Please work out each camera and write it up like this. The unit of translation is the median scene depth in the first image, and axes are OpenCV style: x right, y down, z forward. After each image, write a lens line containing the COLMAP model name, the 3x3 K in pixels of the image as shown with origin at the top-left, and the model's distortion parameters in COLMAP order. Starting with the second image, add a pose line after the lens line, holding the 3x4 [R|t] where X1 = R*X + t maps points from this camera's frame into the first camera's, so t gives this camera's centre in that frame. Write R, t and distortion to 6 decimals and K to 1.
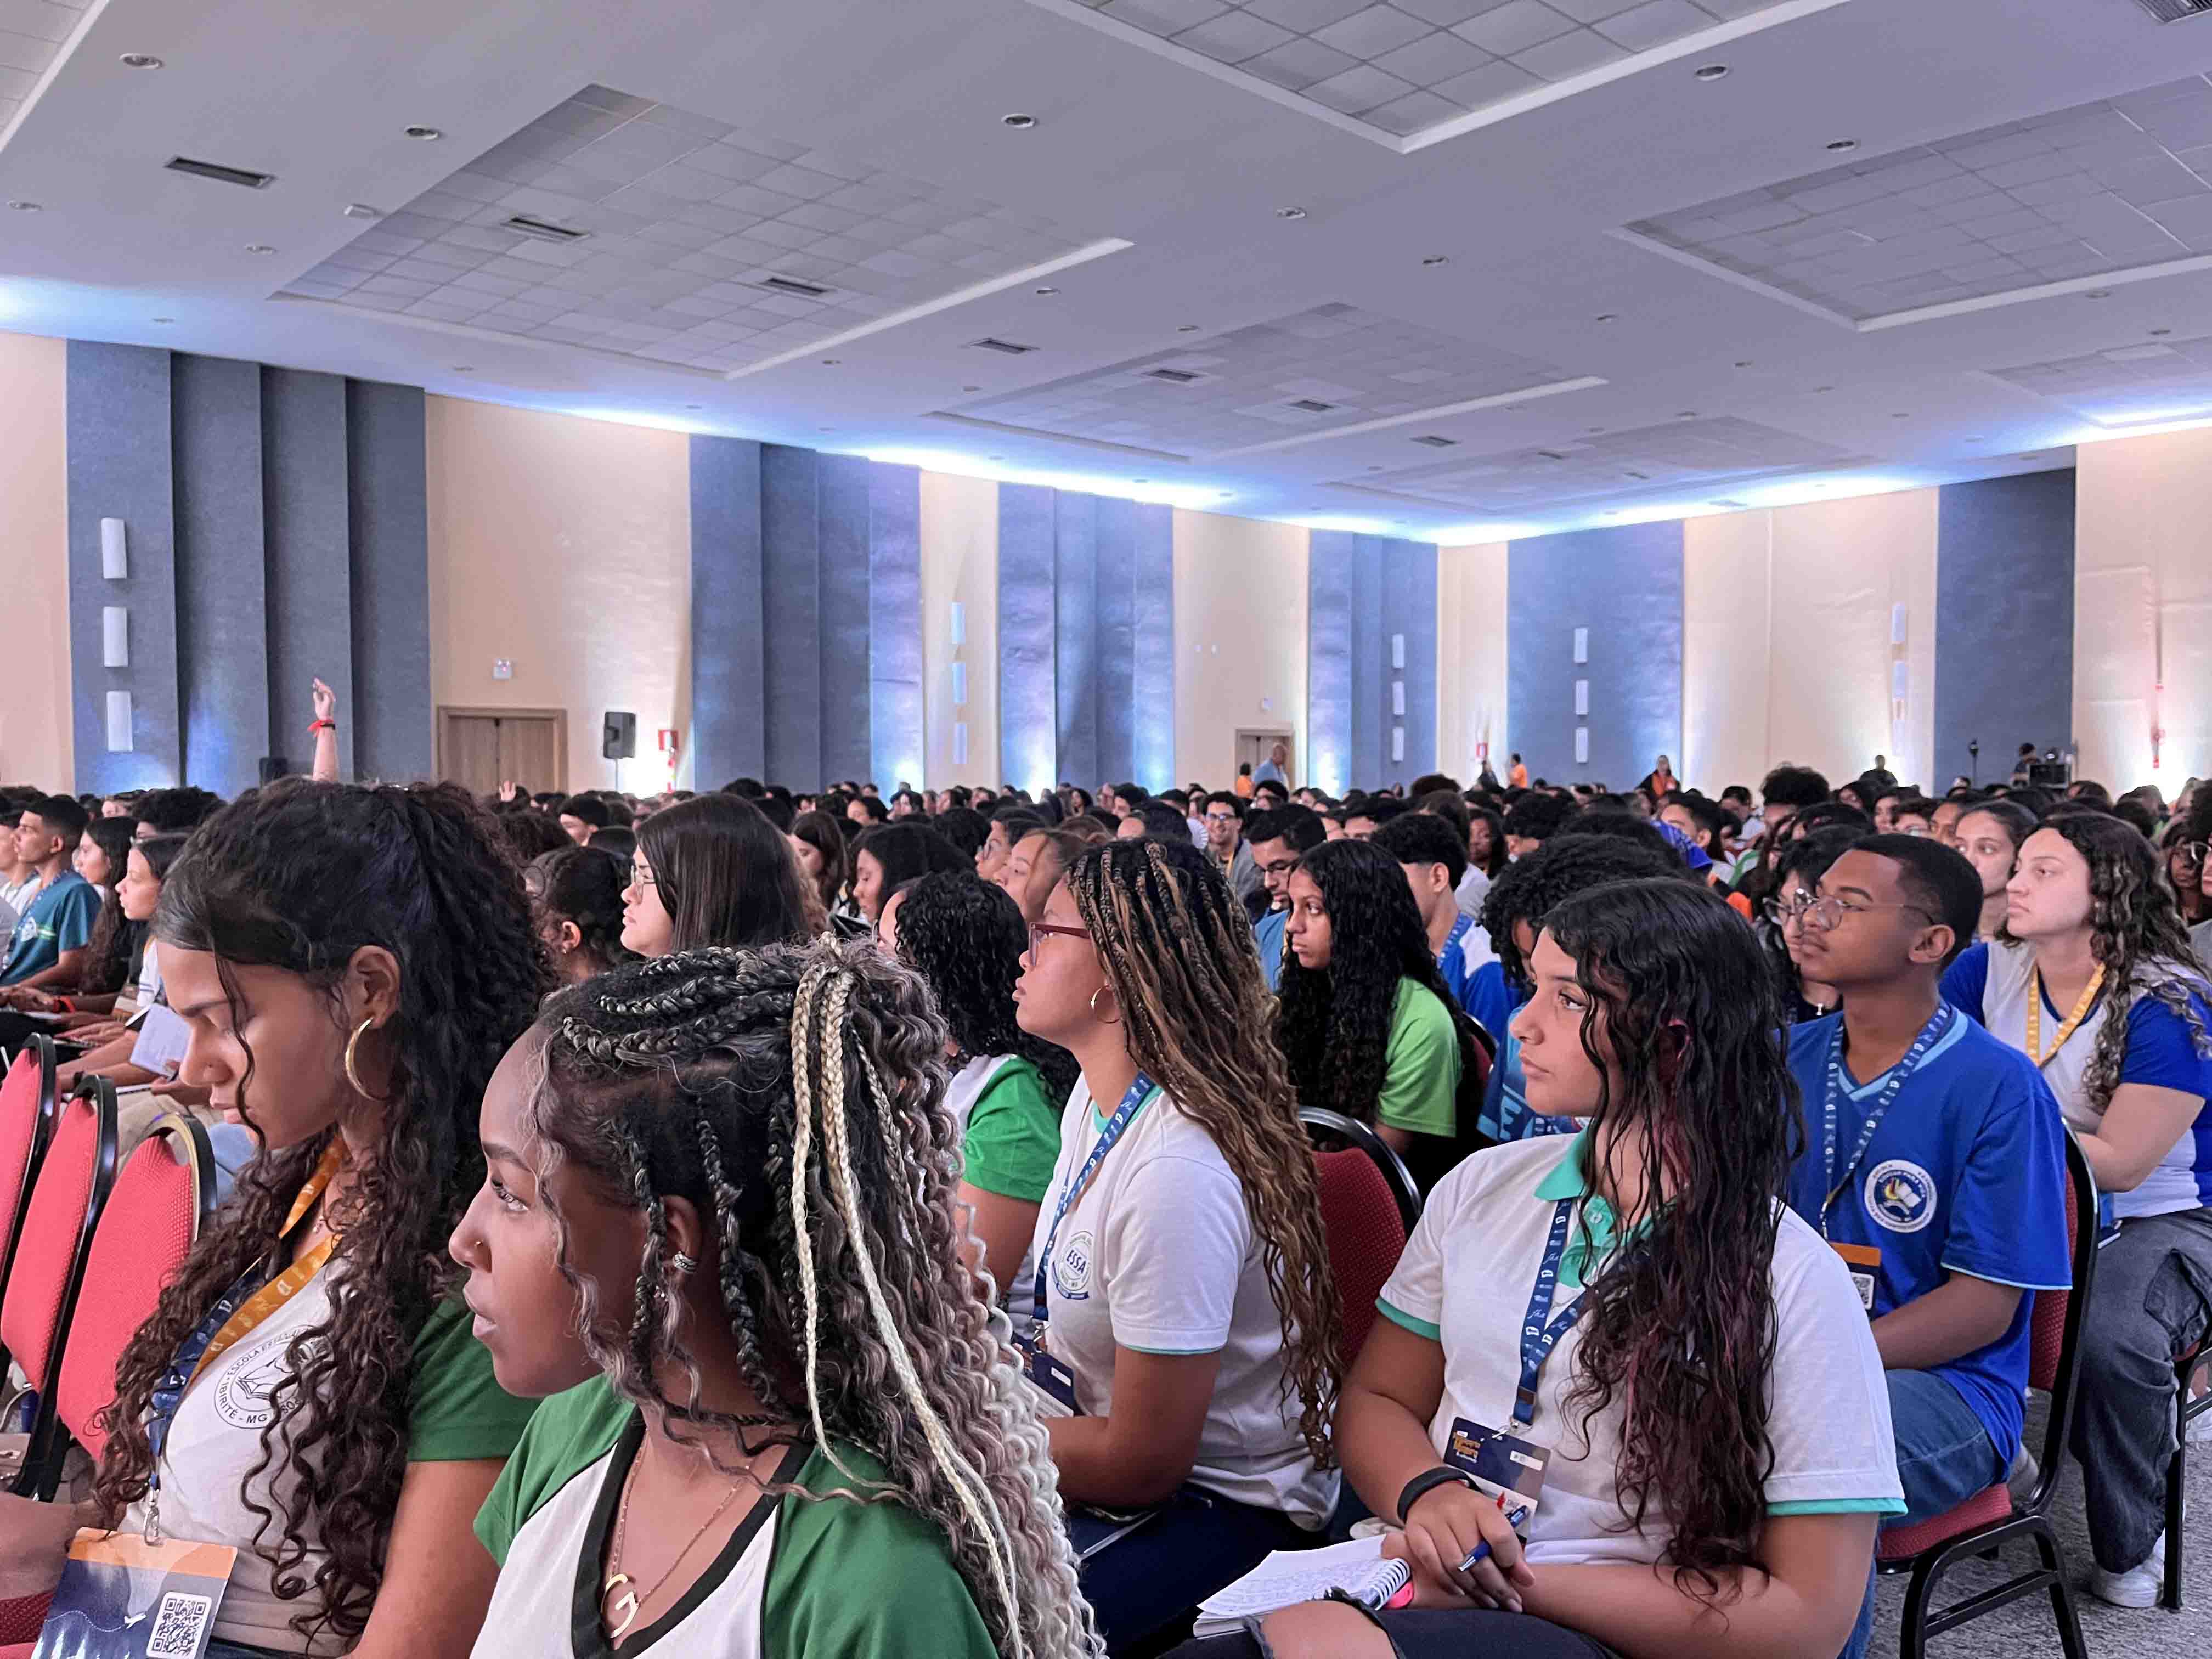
lens RADIAL K [[1654.7, 0, 1097.6], [0, 1654.7, 825.3], [0, 0, 1]] dist [0.061989, -0.075017]
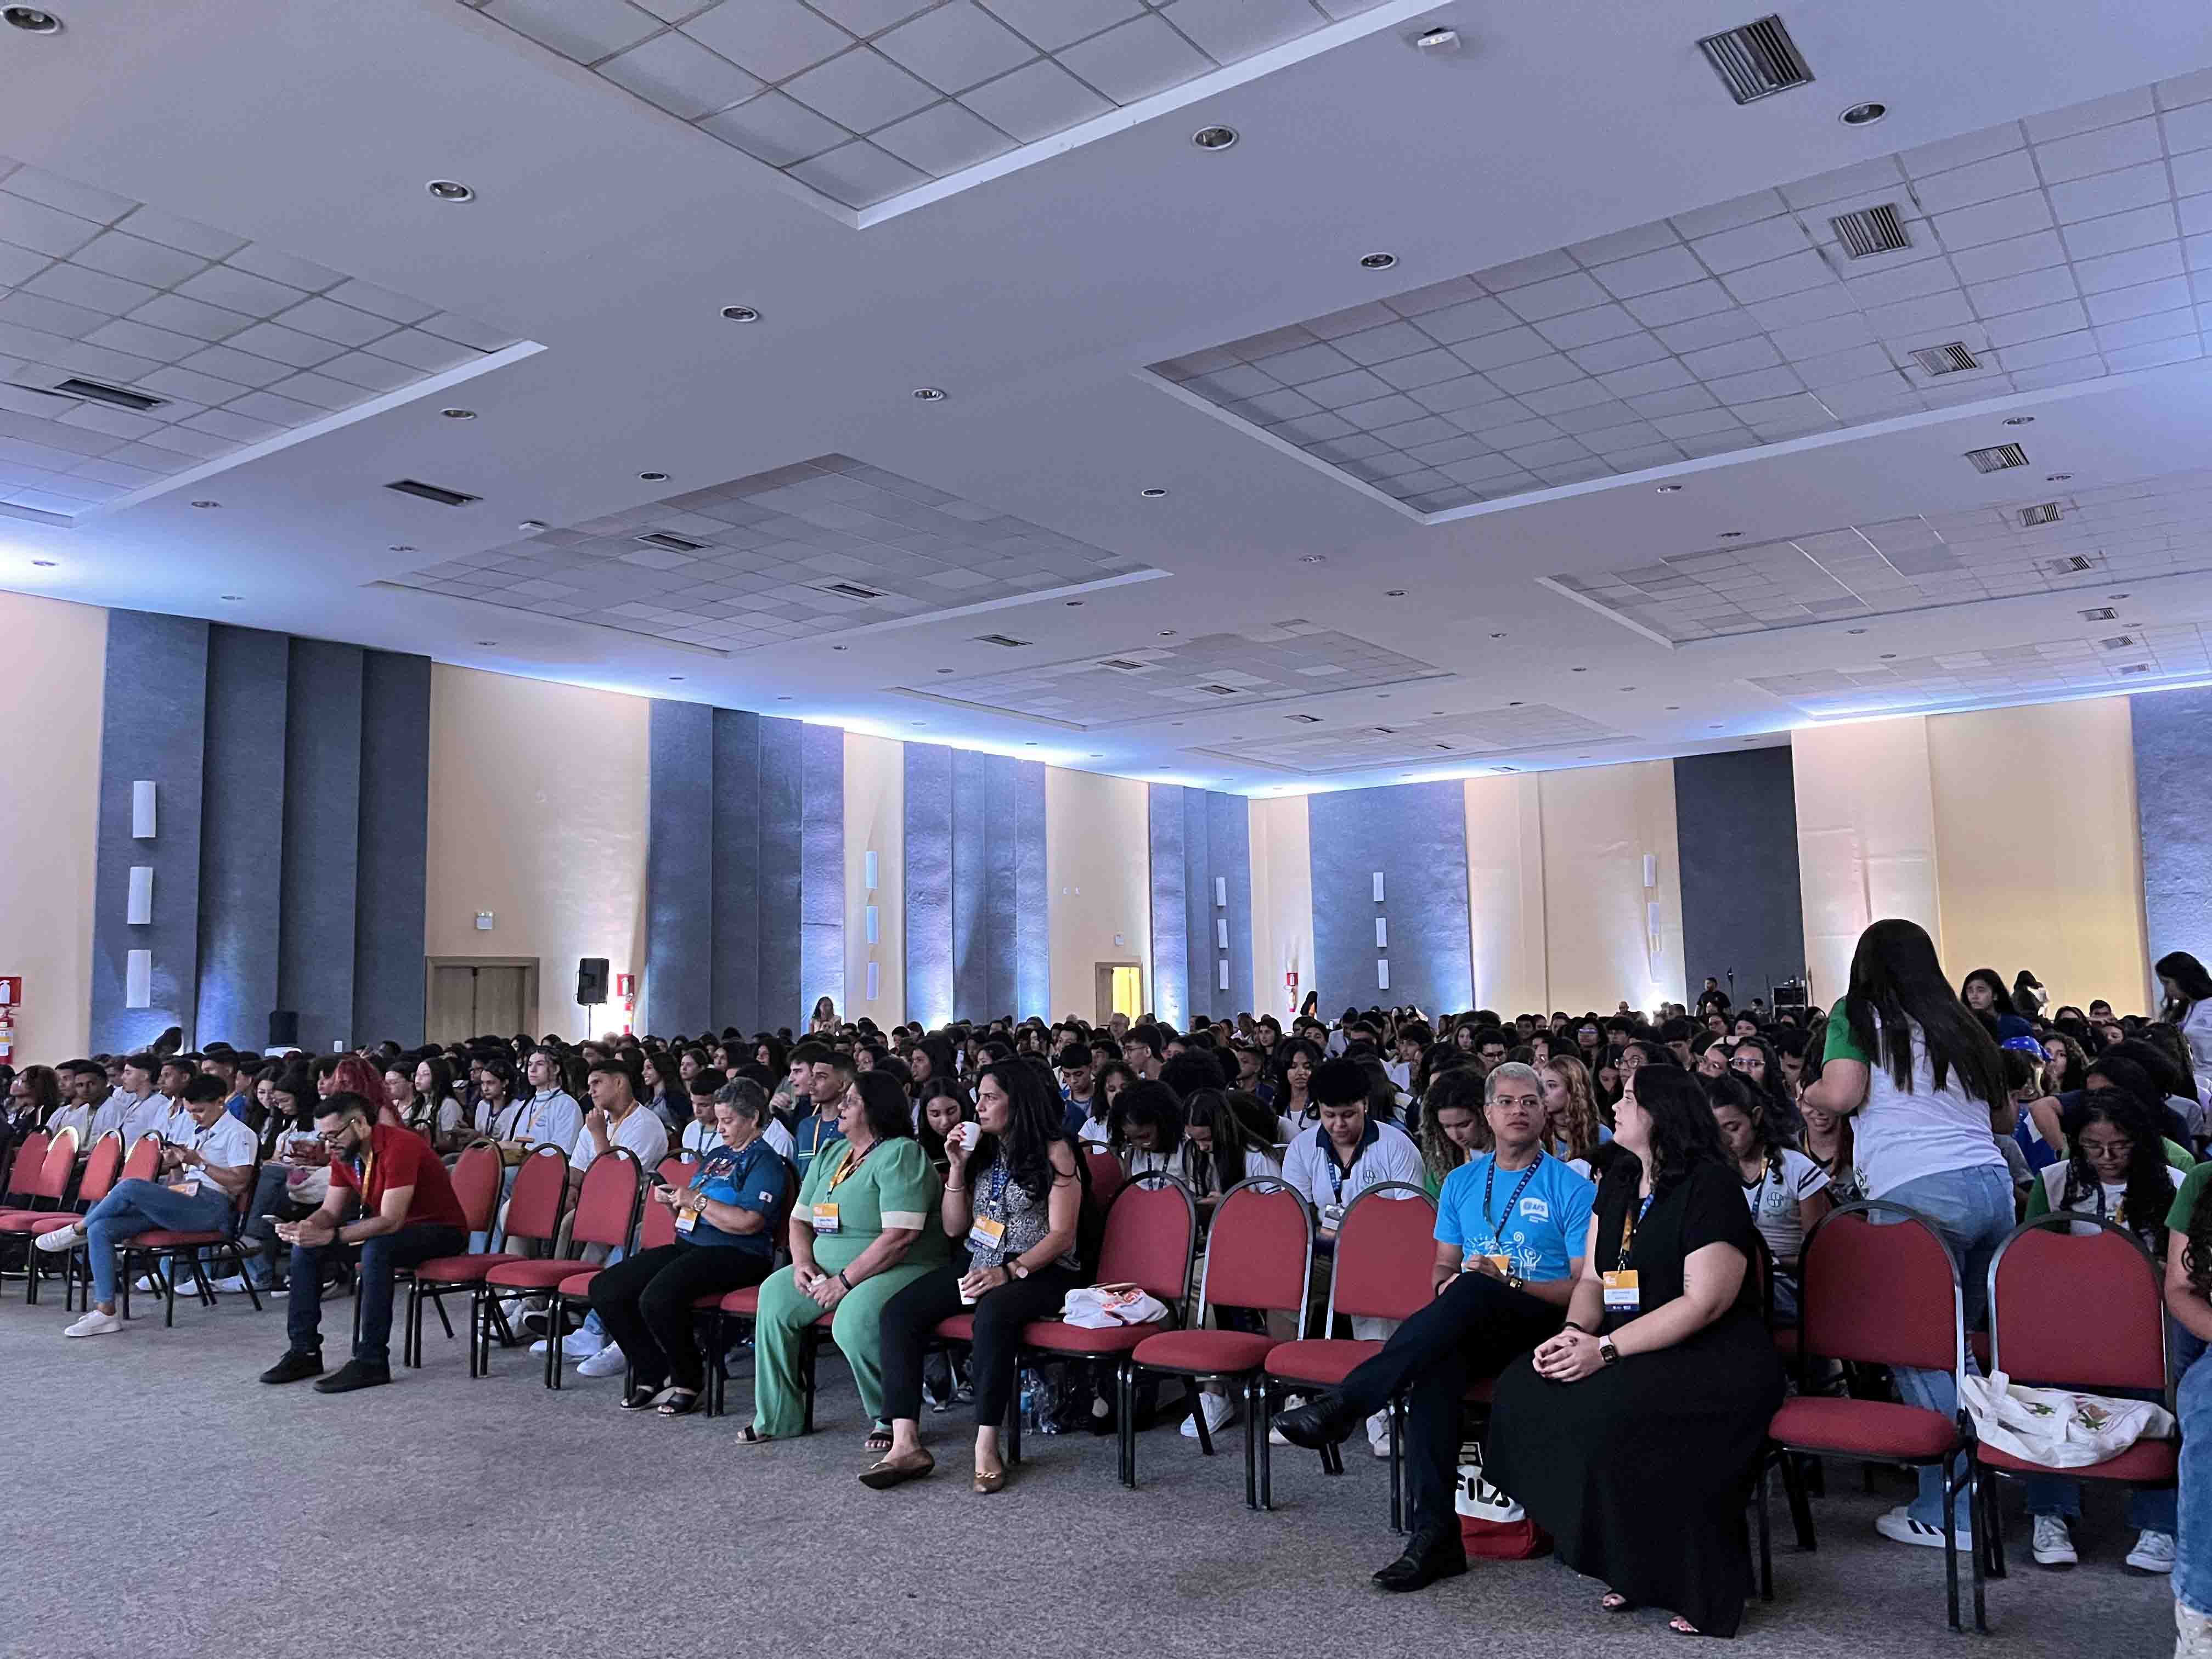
lens RADIAL K [[1654.7, 0, 1113.9], [0, 1654.7, 833.6], [0, 0, 1]] dist [0.061989, -0.075017]
pose [[0.976489, 0.003508, 0.215540, -0.190929], [0.024762, 0.991424, -0.128320, -0.003950], [-0.214141, 0.130640, 0.968027, -0.094430]]
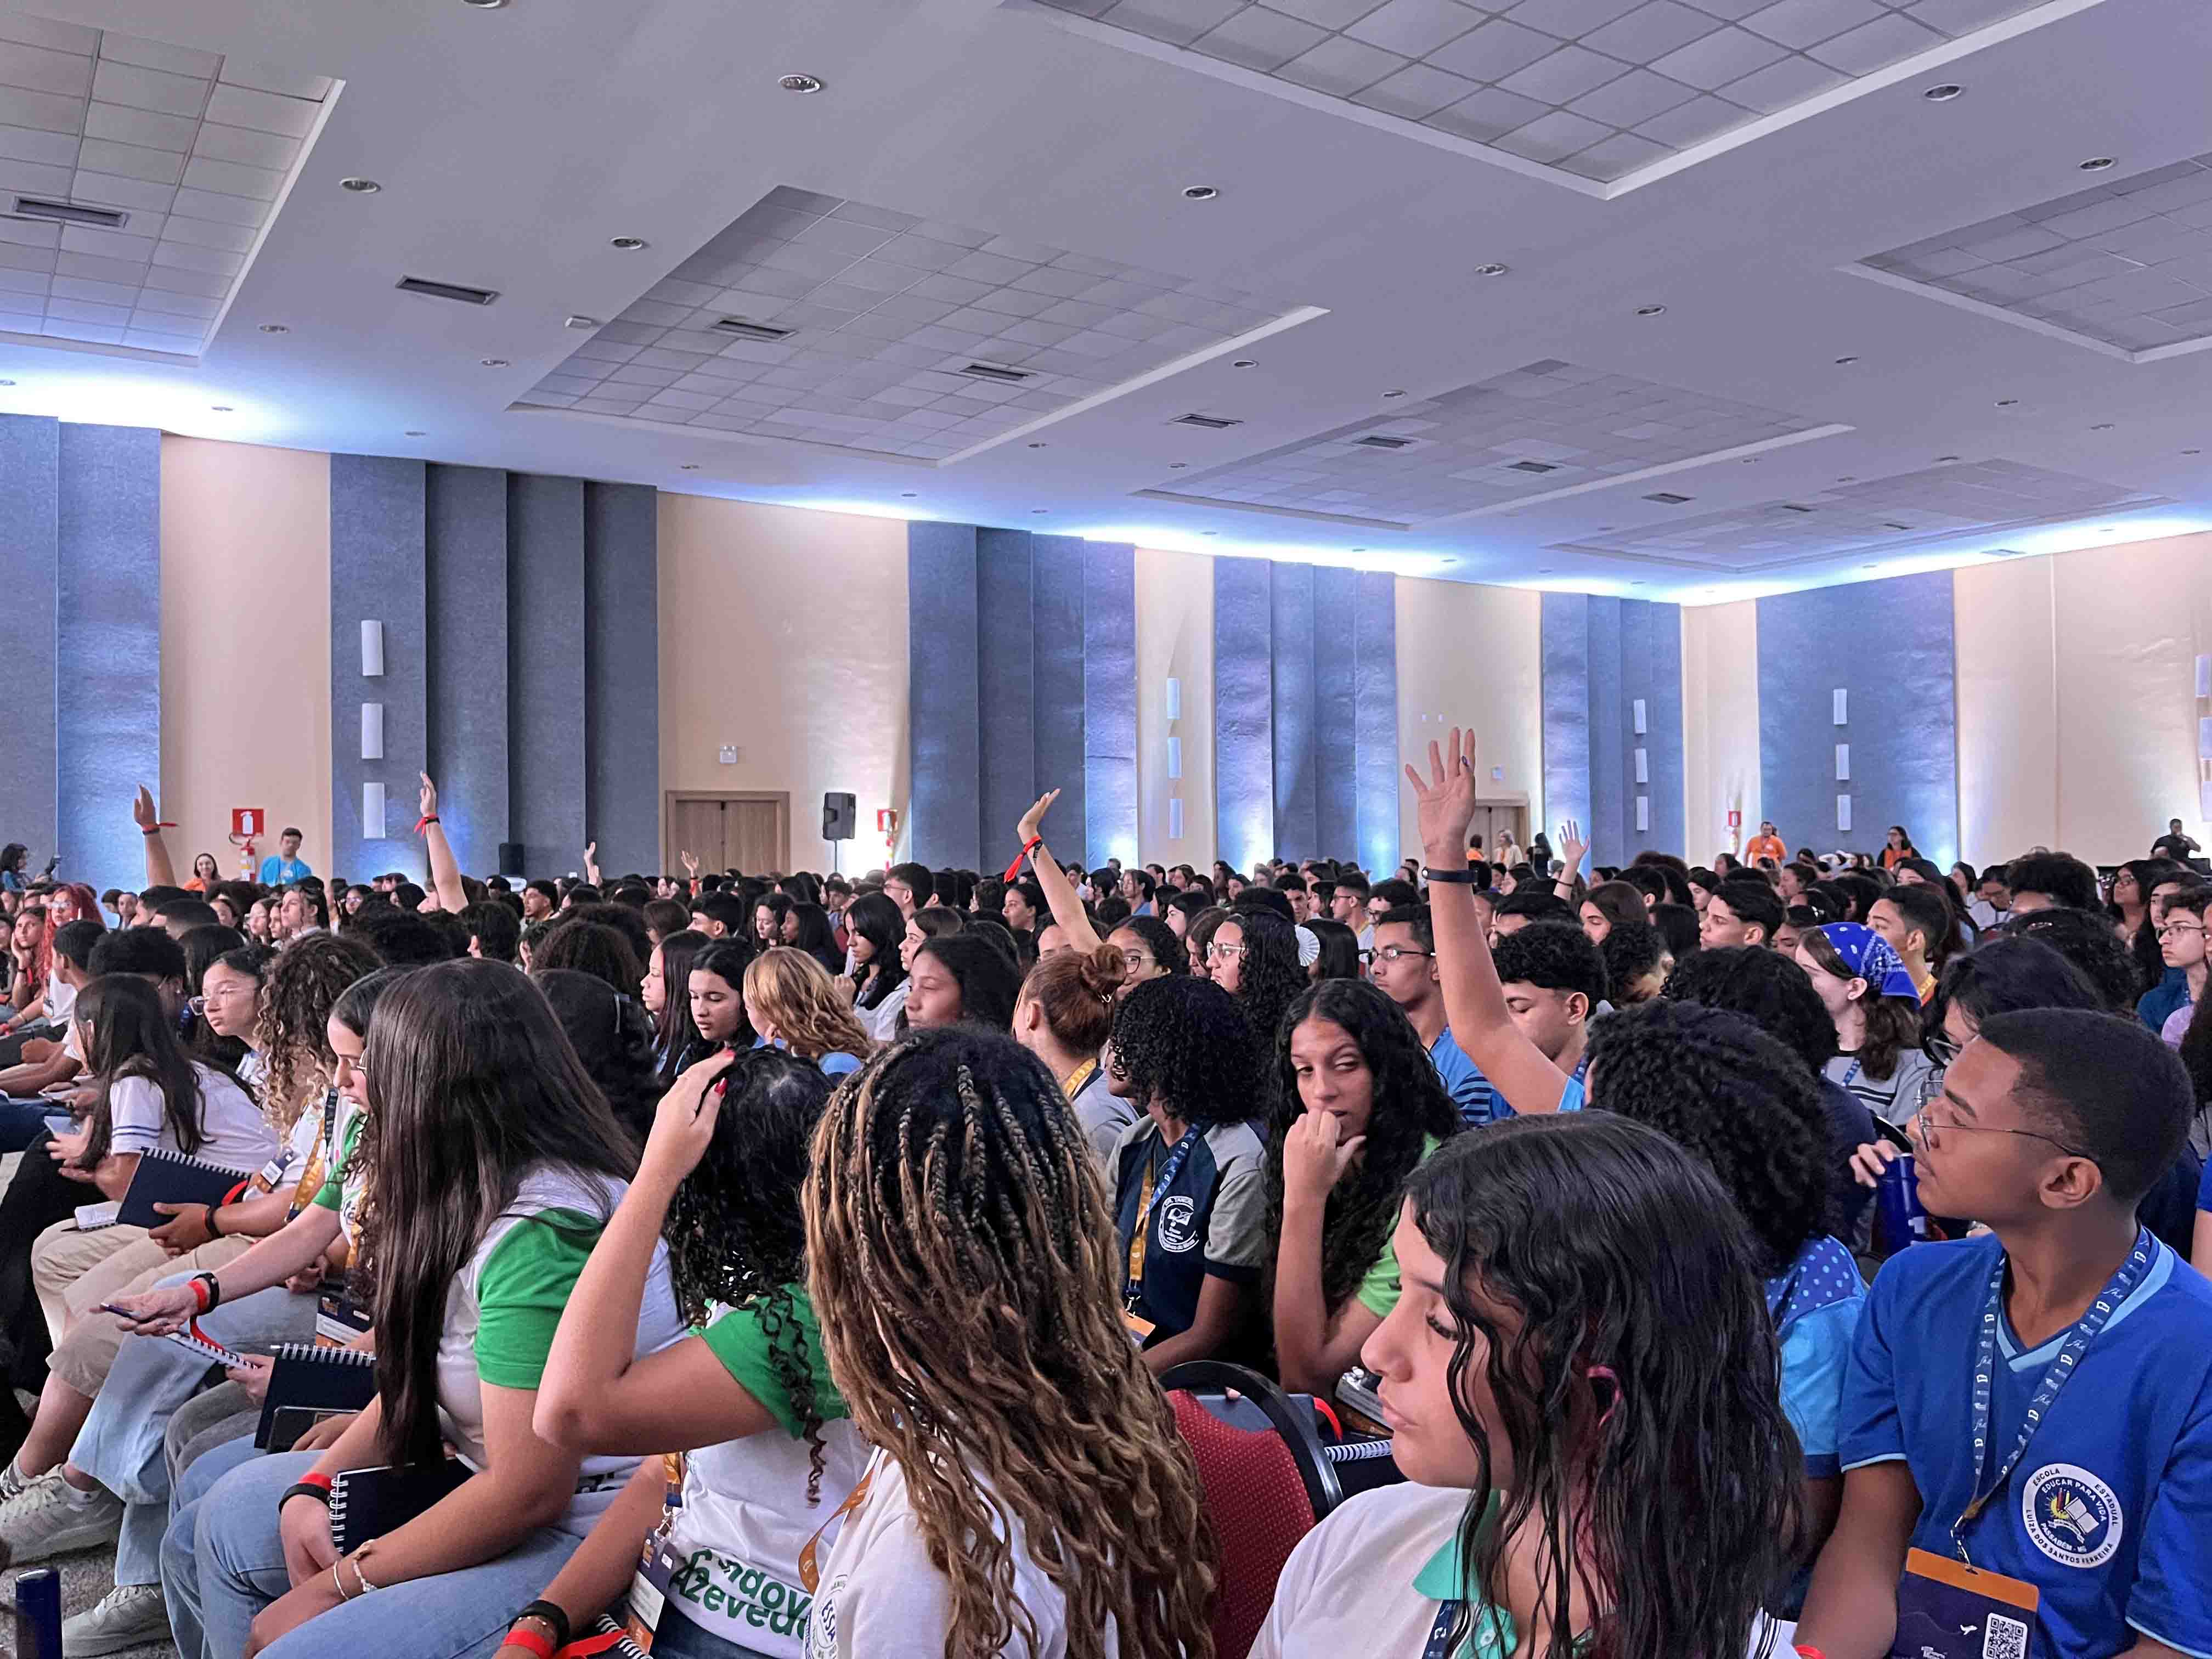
lens RADIAL K [[1654.7, 0, 1110.3], [0, 1654.7, 810.7], [0, 0, 1]] dist [0.061989, -0.075017]
pose [[0.990277, -0.012589, -0.138541, 0.017140], [0.005494, 0.998659, -0.051473, -0.004626], [0.139004, 0.050211, 0.989018, 0.021066]]
